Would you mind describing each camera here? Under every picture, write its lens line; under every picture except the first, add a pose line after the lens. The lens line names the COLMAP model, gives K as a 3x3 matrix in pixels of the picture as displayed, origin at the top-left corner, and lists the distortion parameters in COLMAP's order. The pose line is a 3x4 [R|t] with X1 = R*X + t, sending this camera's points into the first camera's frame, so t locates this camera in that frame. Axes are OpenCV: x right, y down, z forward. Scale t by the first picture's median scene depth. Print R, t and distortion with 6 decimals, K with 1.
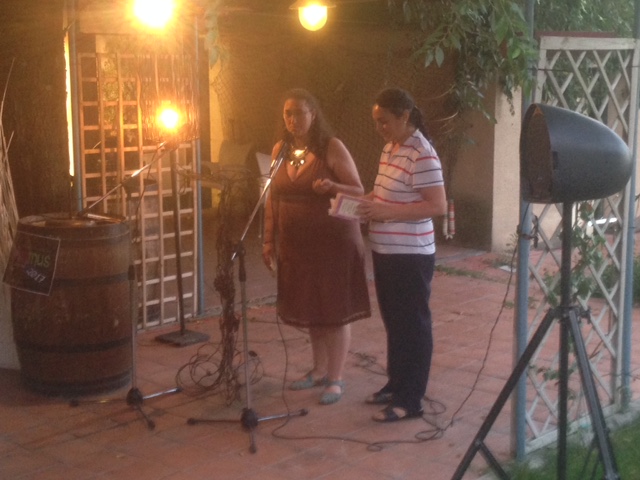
lens RADIAL K [[1072.9, 0, 319.9], [0, 1072.9, 258.1], [0, 0, 1]] dist [0.024982, -0.030803]
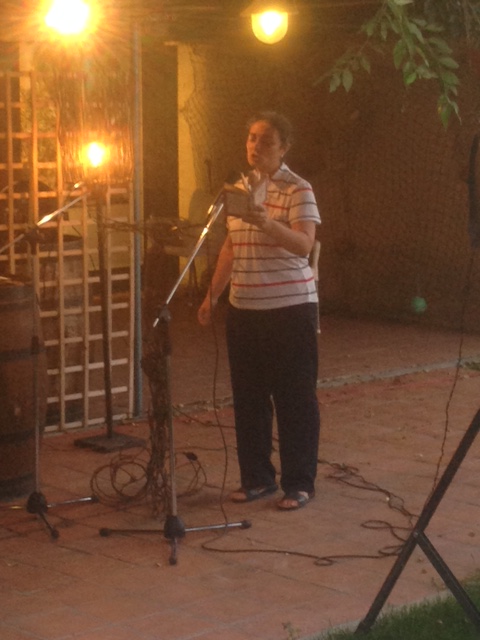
lens RADIAL K [[1718.1, 0, 240.0], [0, 1718.1, 320.0], [0, 0, 1]] dist [-0.049563, 0.449768]
pose [[0.995820, 0.011116, -0.090656, 0.075410], [-0.014645, 0.999157, -0.038349, 0.034002], [0.090153, 0.039517, 0.995144, -0.211158]]
